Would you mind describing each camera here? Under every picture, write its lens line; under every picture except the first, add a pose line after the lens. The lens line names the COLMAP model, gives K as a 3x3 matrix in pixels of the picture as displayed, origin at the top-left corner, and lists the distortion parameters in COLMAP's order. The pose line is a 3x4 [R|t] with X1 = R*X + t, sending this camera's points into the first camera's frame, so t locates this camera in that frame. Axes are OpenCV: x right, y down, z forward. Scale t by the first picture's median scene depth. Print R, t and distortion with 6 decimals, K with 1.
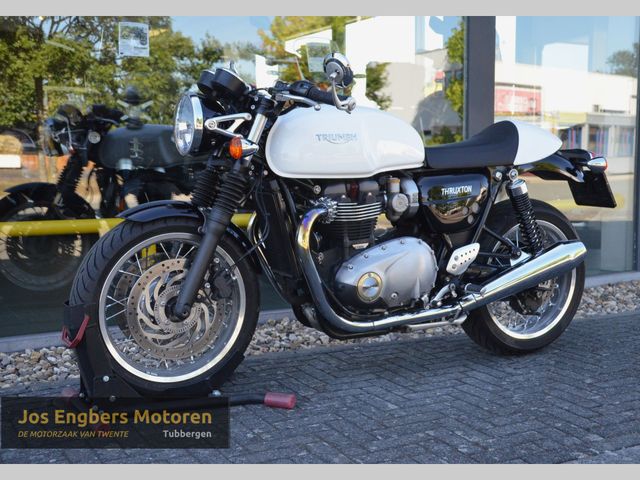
lens RADIAL K [[844.7, 0, 340.0], [0, 844.7, 241.6], [0, 0, 1]] dist [0.093850, 0.081682]
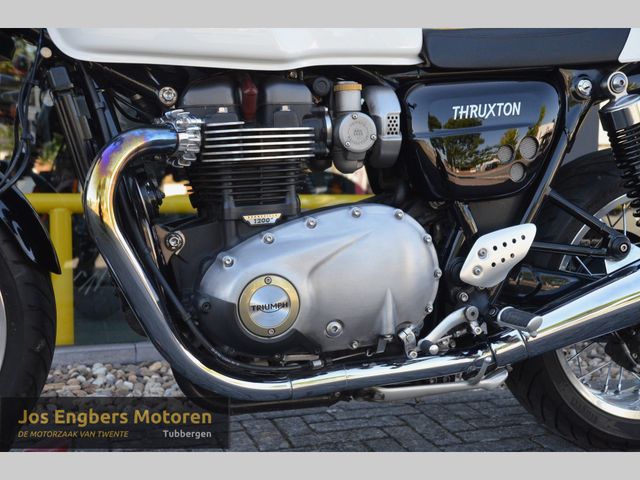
lens RADIAL K [[773.1, 0, 335.7], [0, 773.1, 249.8], [0, 0, 1]] dist [0.002810, 0.385642]
pose [[0.982221, 0.022566, -0.186369, 0.140896], [-0.025302, 0.999604, -0.012311, 0.026026], [0.186018, 0.016808, 0.982403, 0.569765]]
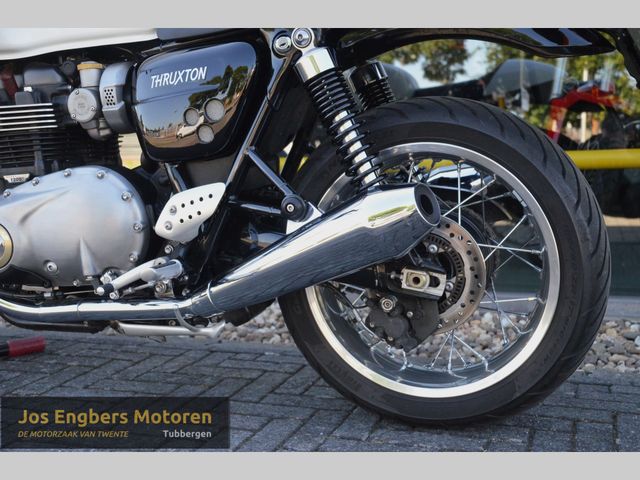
lens RADIAL K [[773.1, 0, 335.7], [0, 773.1, 249.8], [0, 0, 1]] dist [0.002810, 0.385642]
pose [[0.666744, 0.080557, -0.740920, 0.574290], [-0.049920, 0.996736, 0.063449, 0.009168], [0.743613, -0.005317, 0.668589, 0.775069]]
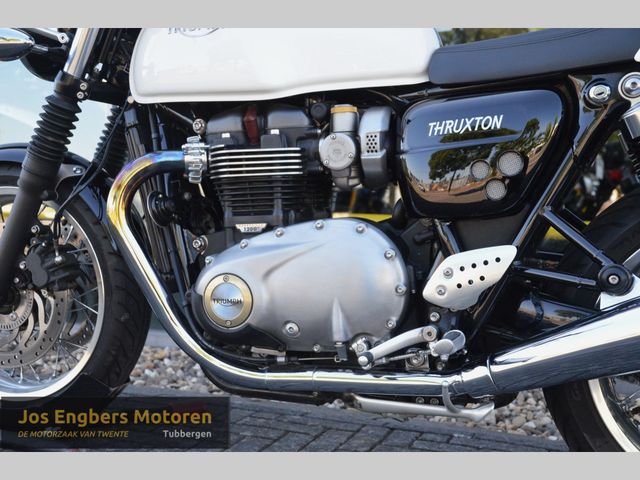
lens RADIAL K [[773.1, 0, 335.7], [0, 773.1, 249.8], [0, 0, 1]] dist [0.002810, 0.385642]
pose [[0.663172, 0.061101, -0.745968, 0.420183], [-0.104106, 0.994504, -0.011093, 0.018815], [0.741191, 0.085016, 0.665889, 0.691227]]
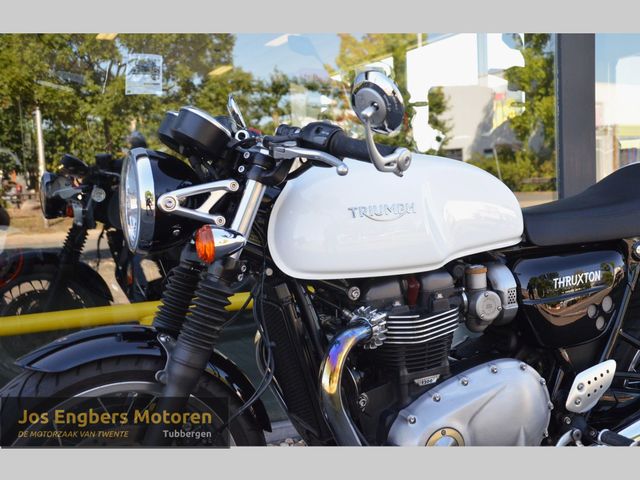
lens RADIAL K [[773.1, 0, 335.7], [0, 773.1, 249.8], [0, 0, 1]] dist [0.002810, 0.385642]
pose [[0.995194, -0.029105, -0.093495, 0.013000], [0.028590, 0.999568, -0.006848, -0.086303], [0.093654, 0.004143, 0.995596, 0.413670]]
